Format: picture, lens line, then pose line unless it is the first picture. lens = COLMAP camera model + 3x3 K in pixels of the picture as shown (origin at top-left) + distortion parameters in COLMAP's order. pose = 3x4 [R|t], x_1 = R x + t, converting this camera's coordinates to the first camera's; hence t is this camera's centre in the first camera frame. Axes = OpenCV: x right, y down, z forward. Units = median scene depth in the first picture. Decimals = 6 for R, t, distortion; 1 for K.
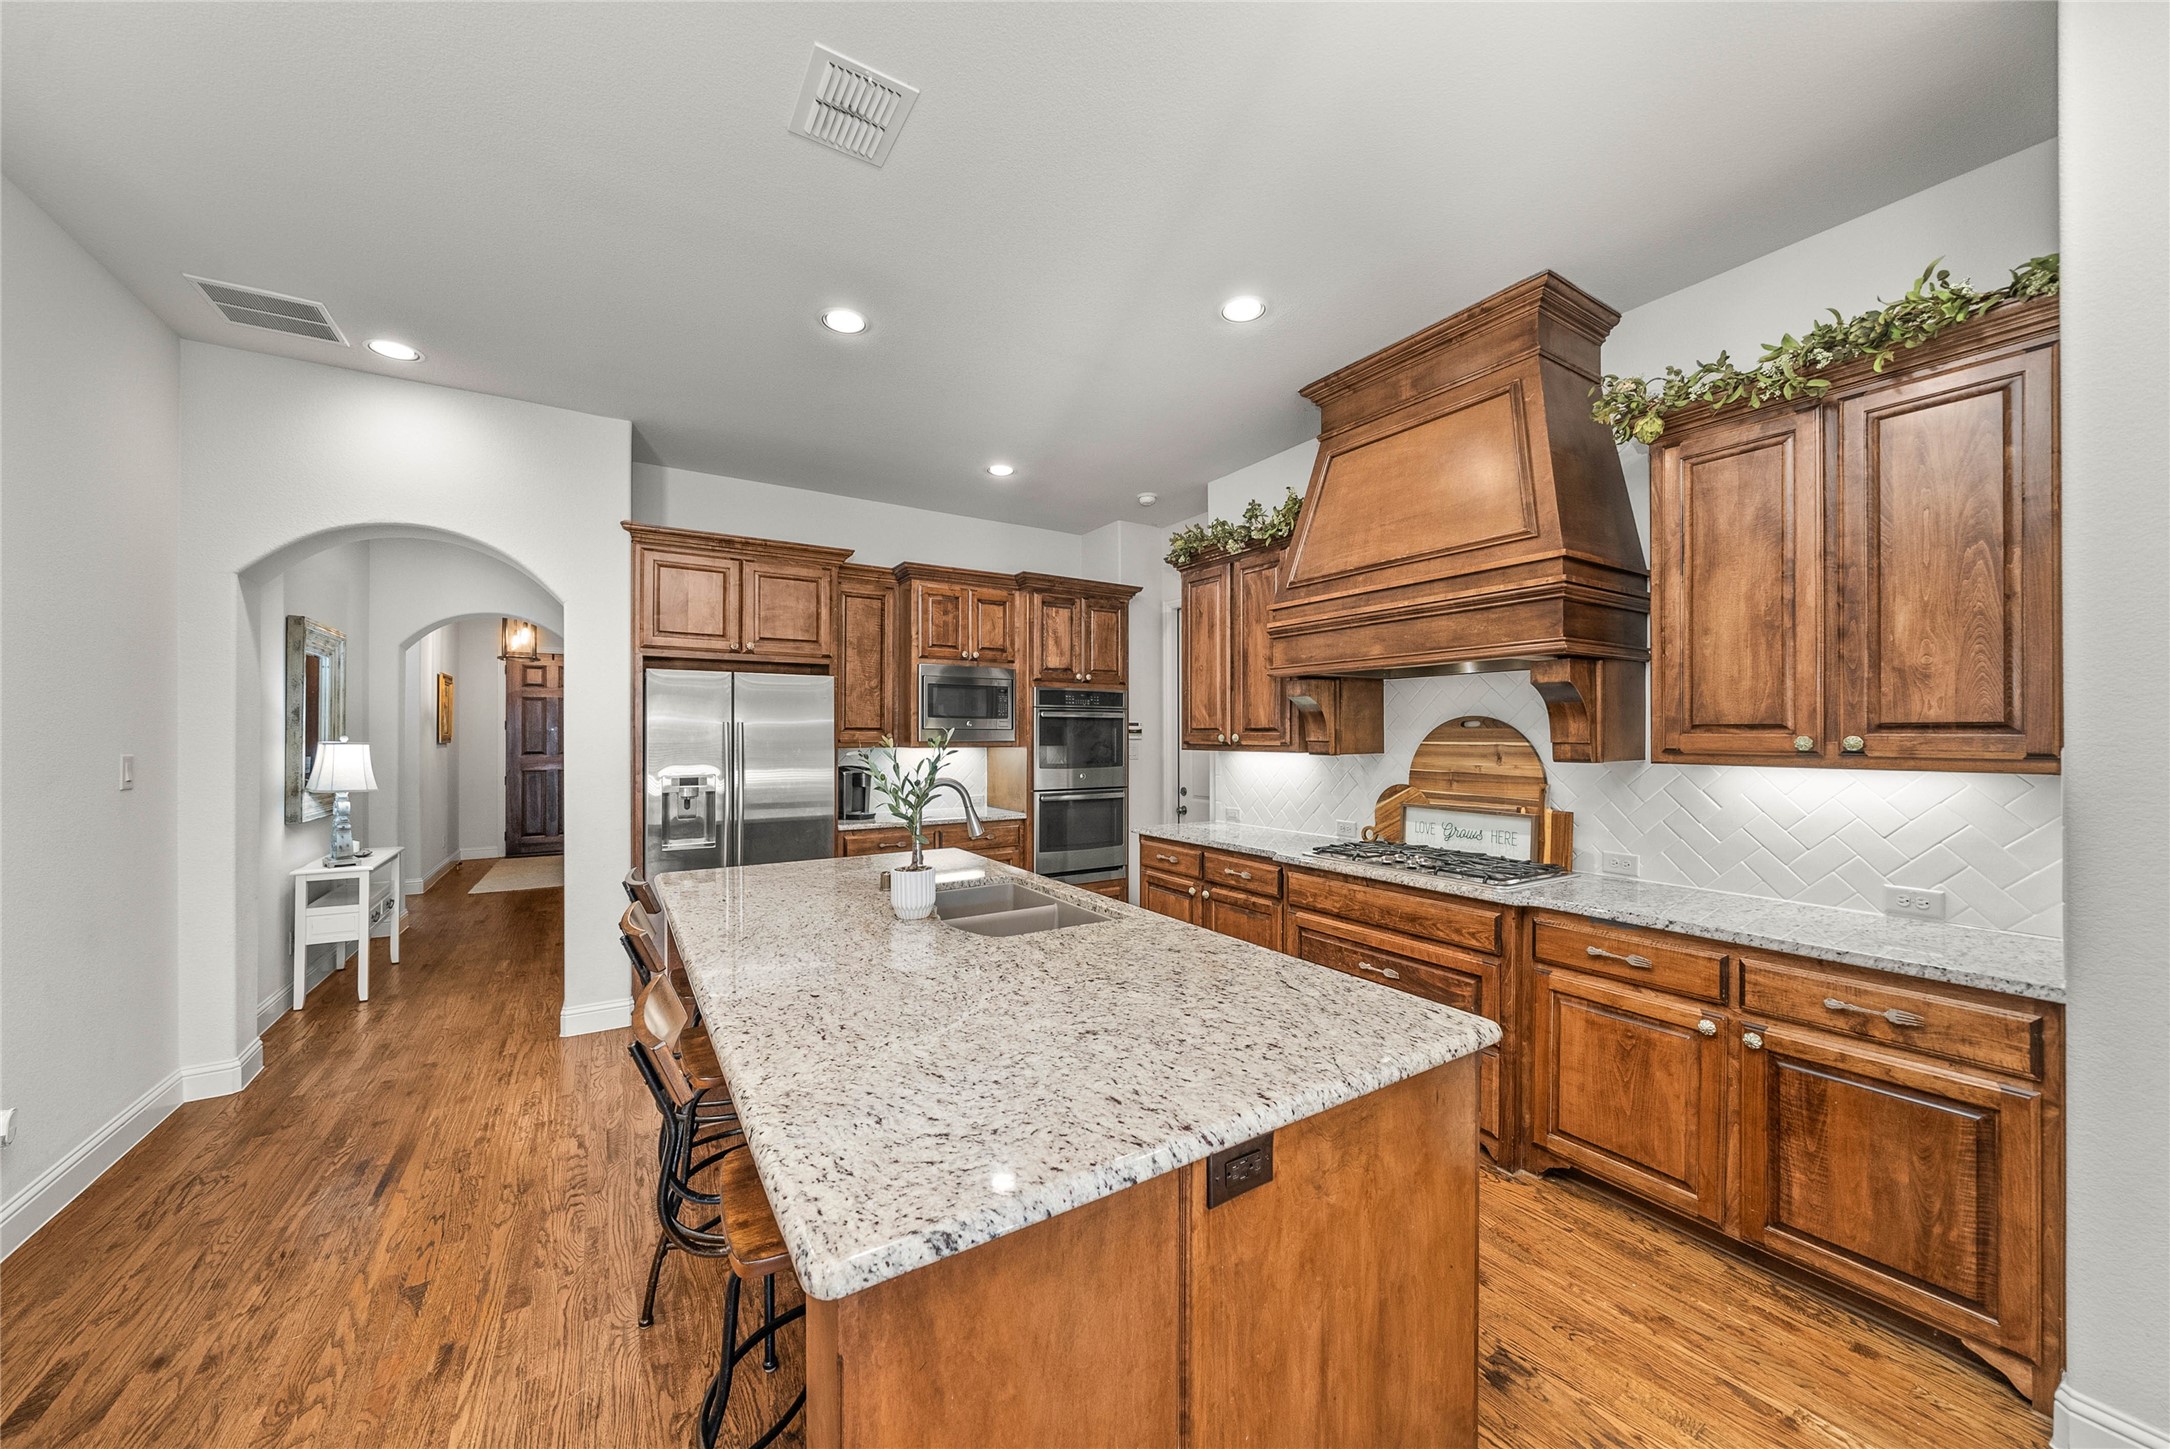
lens RADIAL K [[771.0, 0, 1084.7], [0, 771.0, 733.6], [0, 0, 1]] dist [-0.000827, -0.000114]
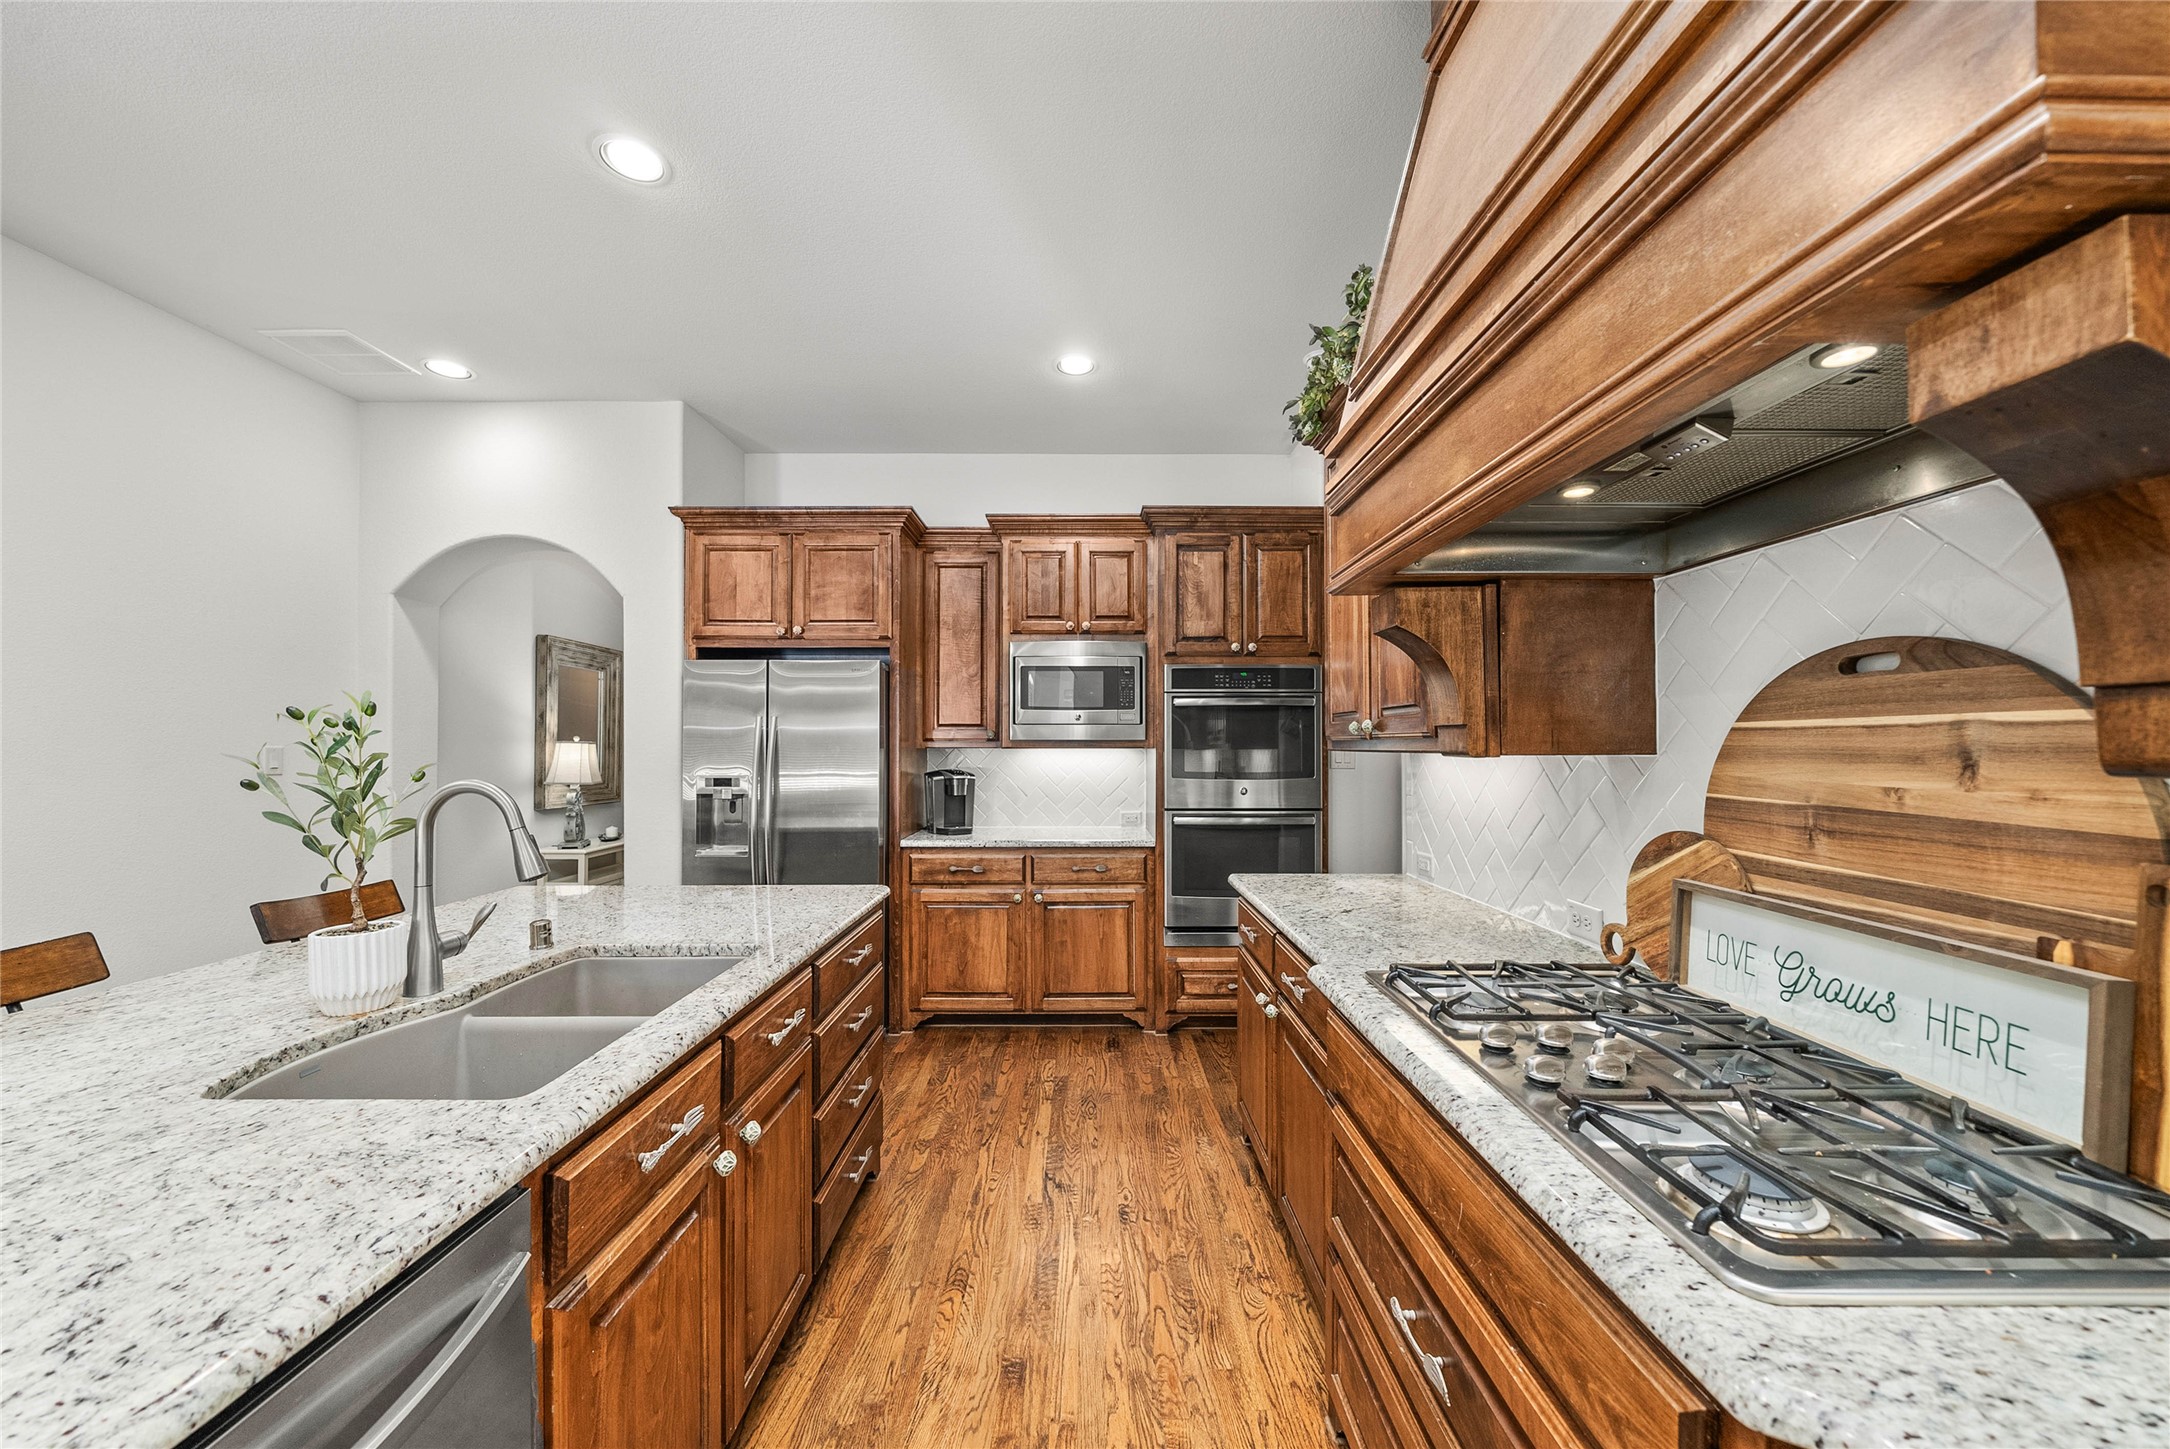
lens RADIAL K [[771.0, 0, 1086.3], [0, 771.0, 738.4], [0, 0, 1]] dist [-0.000827, -0.000114]
pose [[0.845983, -0.006018, -0.533176, 0.371763], [0.001475, 0.999959, -0.008947, 0.021348], [0.533208, 0.006783, 0.845957, 0.511740]]
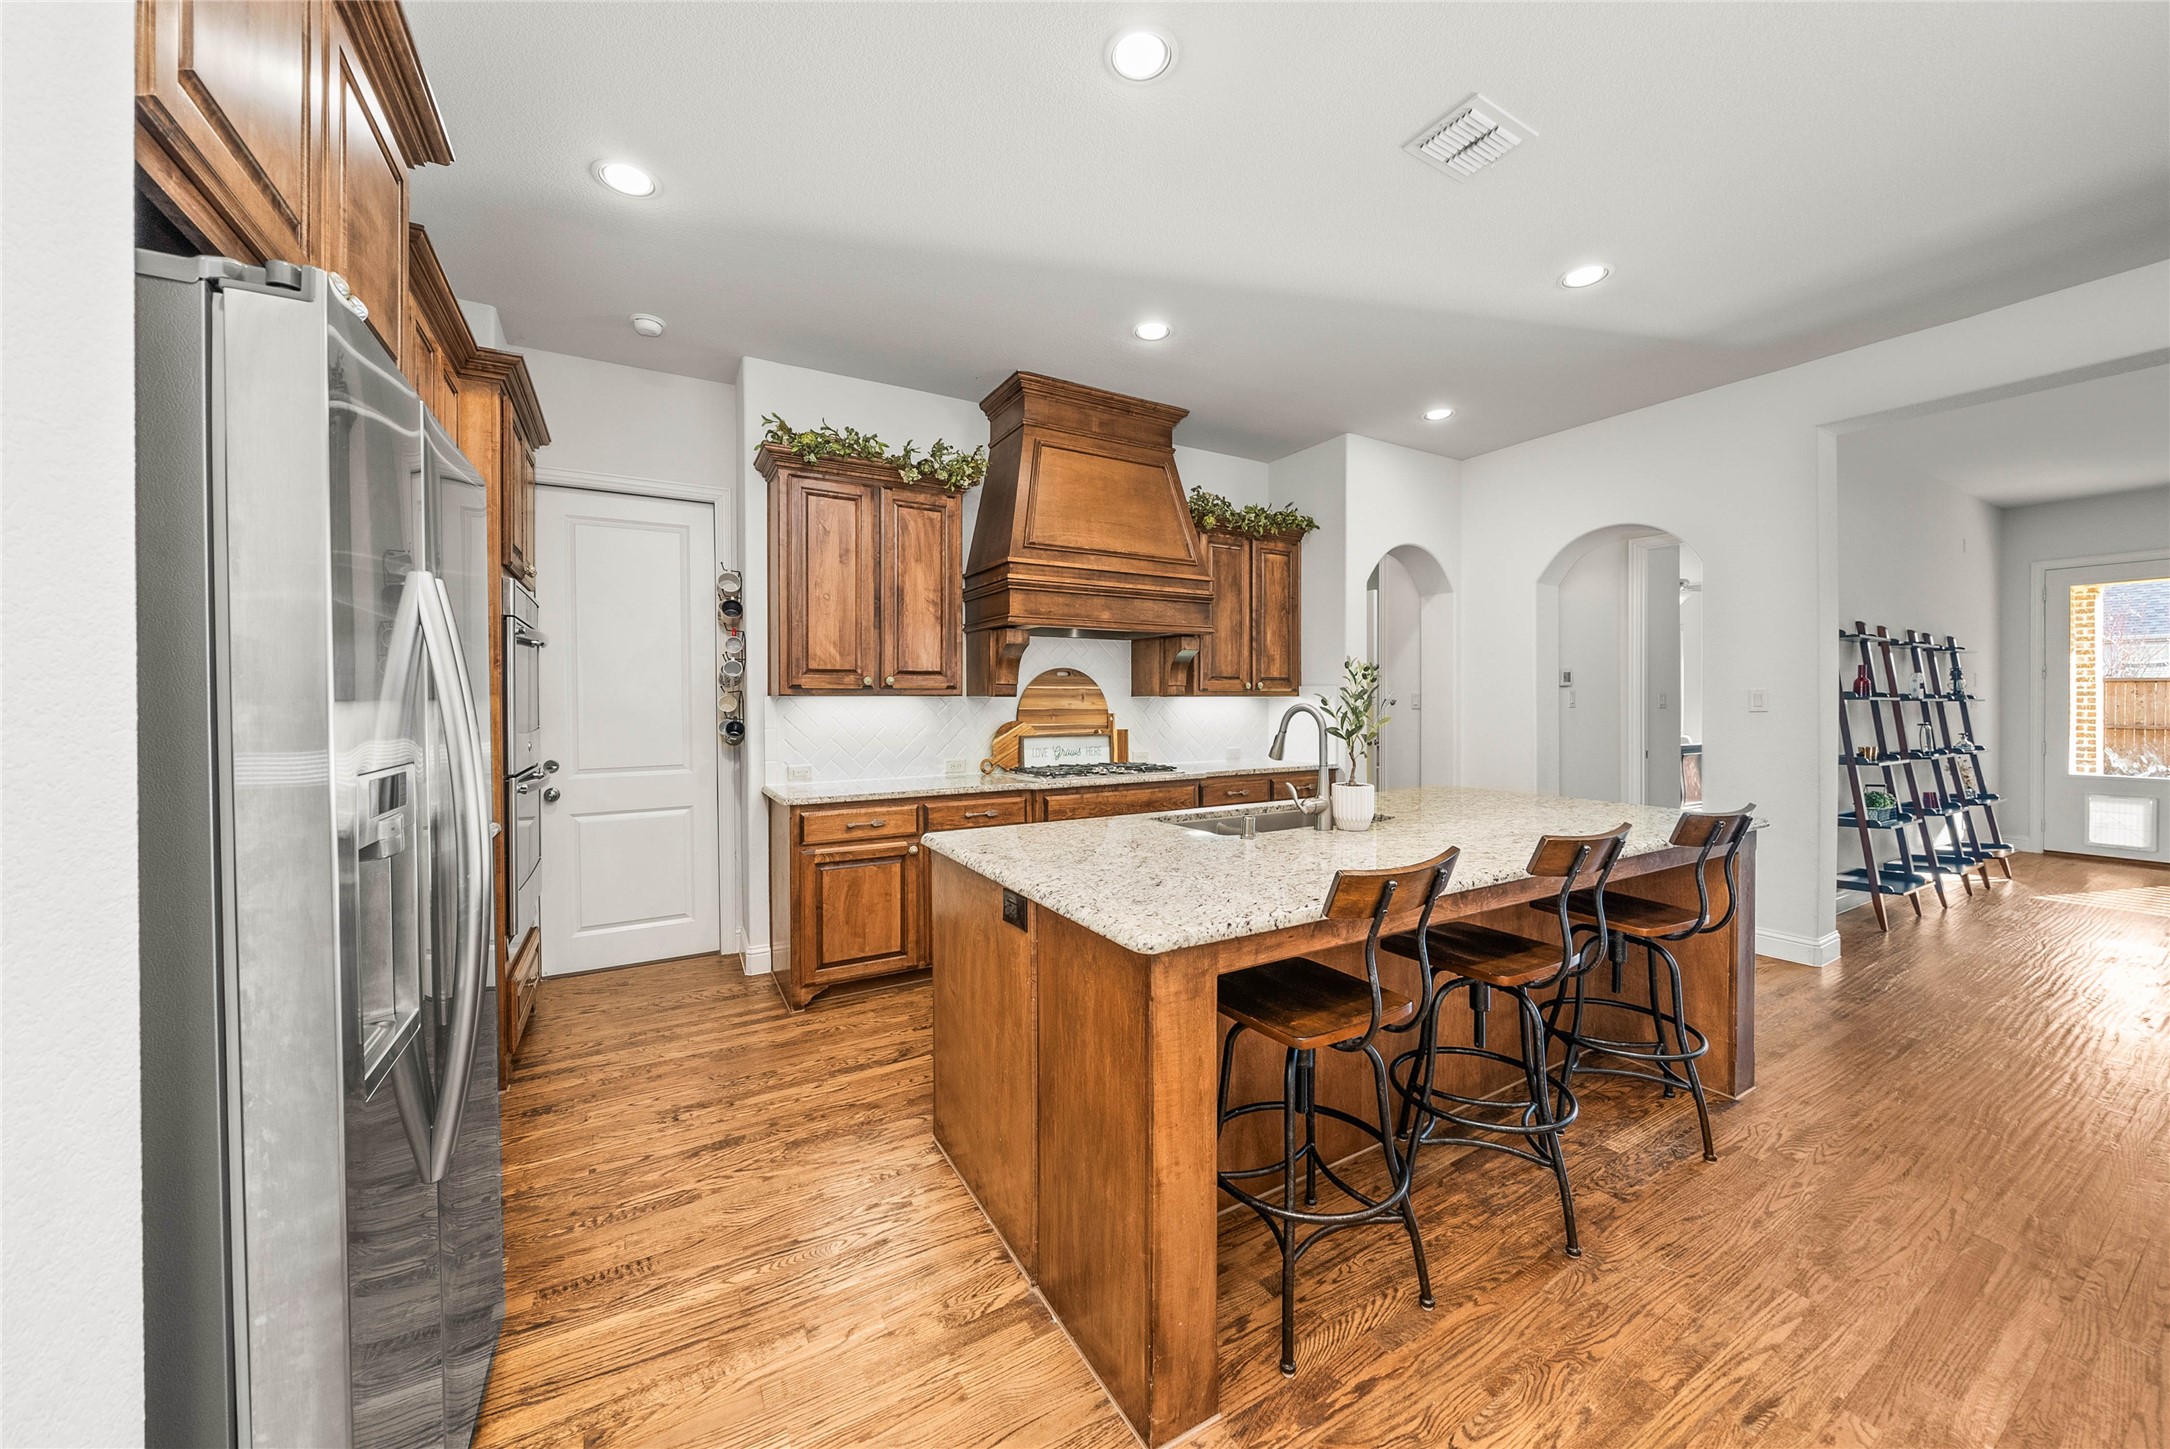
lens RADIAL K [[771.0, 0, 1098.7], [0, 771.0, 711.7], [0, 0, 1]] dist [-0.000827, -0.000114]
pose [[0.027807, -0.012705, 0.999533, -0.839957], [0.004185, 0.999912, 0.012593, 0.036812], [-0.999605, 0.003833, 0.027858, 0.850408]]
